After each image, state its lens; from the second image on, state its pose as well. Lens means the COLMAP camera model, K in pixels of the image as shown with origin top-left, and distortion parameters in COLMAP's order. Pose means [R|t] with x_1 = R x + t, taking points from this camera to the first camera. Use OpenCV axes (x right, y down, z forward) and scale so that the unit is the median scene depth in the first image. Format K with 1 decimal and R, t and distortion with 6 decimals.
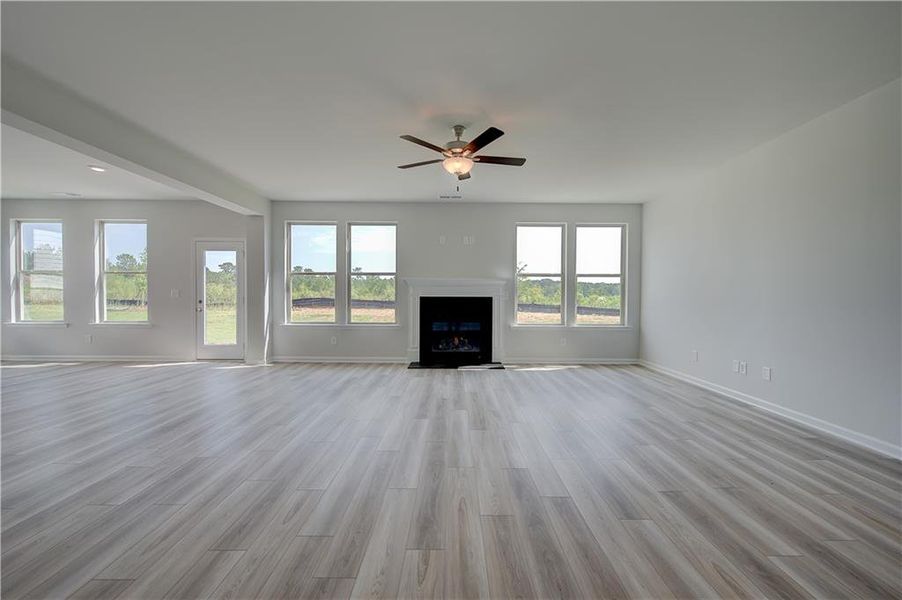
lens RADIAL K [[369.4, 0, 455.3], [0, 369.4, 301.1], [0, 0, 1]] dist [0.000082, 0.000094]
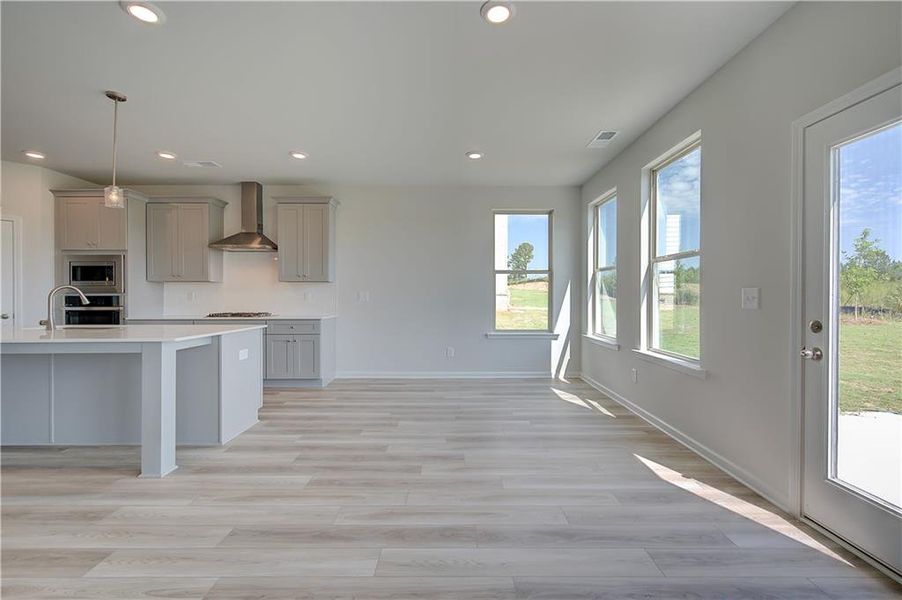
lens RADIAL K [[377.0, 0, 452.0], [0, 377.0, 298.0], [0, 0, 1]] dist [0.001540, 0.000723]
pose [[-0.006874, -0.001331, -0.999975, -0.394901], [-0.019532, 0.999809, -0.001197, -0.014703], [0.999786, 0.019523, -0.006899, 0.717727]]
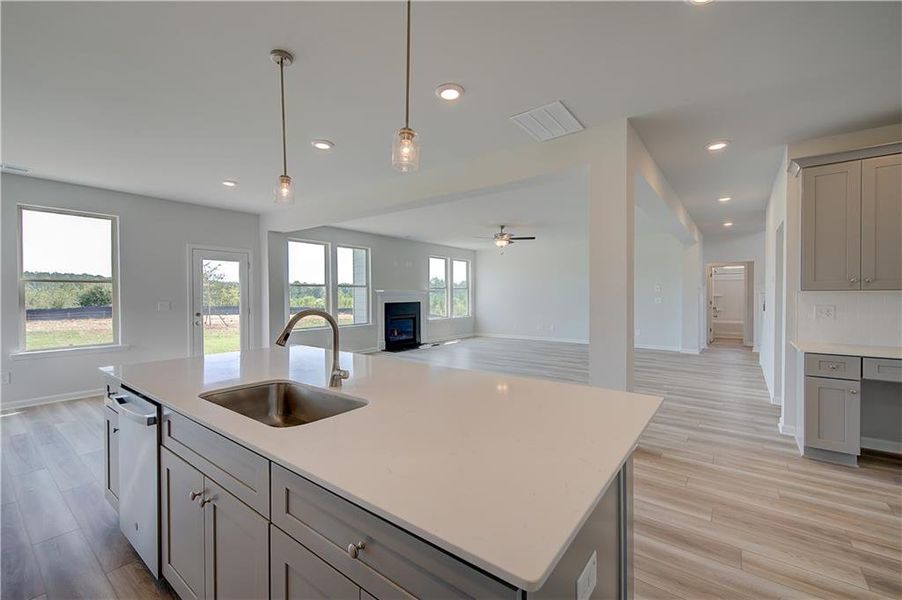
lens RADIAL K [[369.4, 0, 455.3], [0, 369.4, 301.1], [0, 0, 1]] dist [0.000082, 0.000094]
pose [[0.616825, -0.020597, 0.786830, -1.044276], [0.036341, 0.999337, -0.002328, -0.004322], [-0.786261, 0.030030, 0.617165, -0.079704]]
